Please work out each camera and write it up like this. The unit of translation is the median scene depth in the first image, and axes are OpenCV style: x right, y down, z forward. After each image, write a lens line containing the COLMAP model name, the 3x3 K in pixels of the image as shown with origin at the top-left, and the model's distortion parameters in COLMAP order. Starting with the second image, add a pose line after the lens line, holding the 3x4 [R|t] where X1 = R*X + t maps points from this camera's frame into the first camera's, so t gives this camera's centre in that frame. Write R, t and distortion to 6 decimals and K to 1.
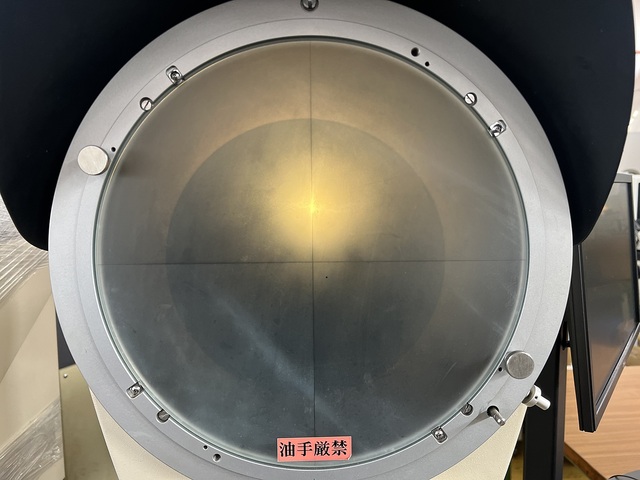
lens RADIAL K [[491.3, 0, 319.7], [0, 491.3, 239.9], [0, 0, 1]] dist [0.008124, -0.041547]
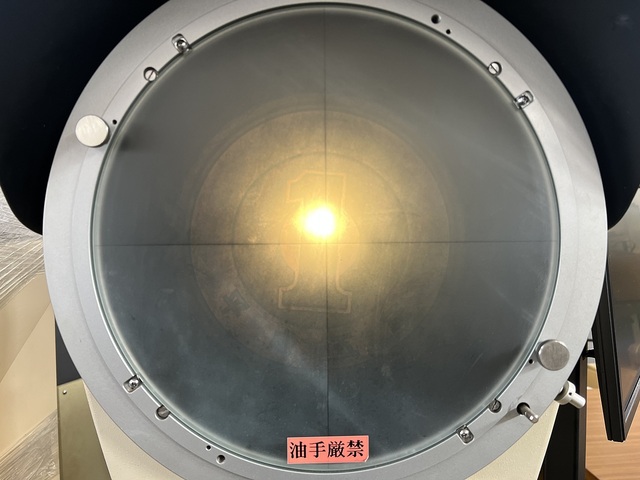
lens RADIAL K [[491.3, 0, 320.6], [0, 491.3, 238.9], [0, 0, 1]] dist [0.008124, -0.041547]
pose [[0.999978, 0.000513, -0.006630, -0.018696], [-0.000836, 0.998805, -0.048871, 0.080680], [0.006597, 0.048875, 0.998783, 0.071861]]
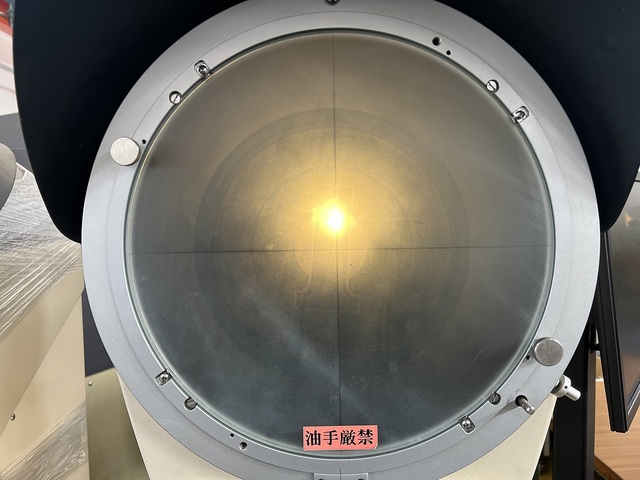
lens RADIAL K [[491.3, 0, 317.1], [0, 491.3, 238.1], [0, 0, 1]] dist [0.008124, -0.041547]
pose [[0.999010, -0.008707, -0.043630, -0.010980], [0.007229, 0.999398, -0.033918, 0.054373], [0.043899, 0.033569, 0.998472, -0.012317]]
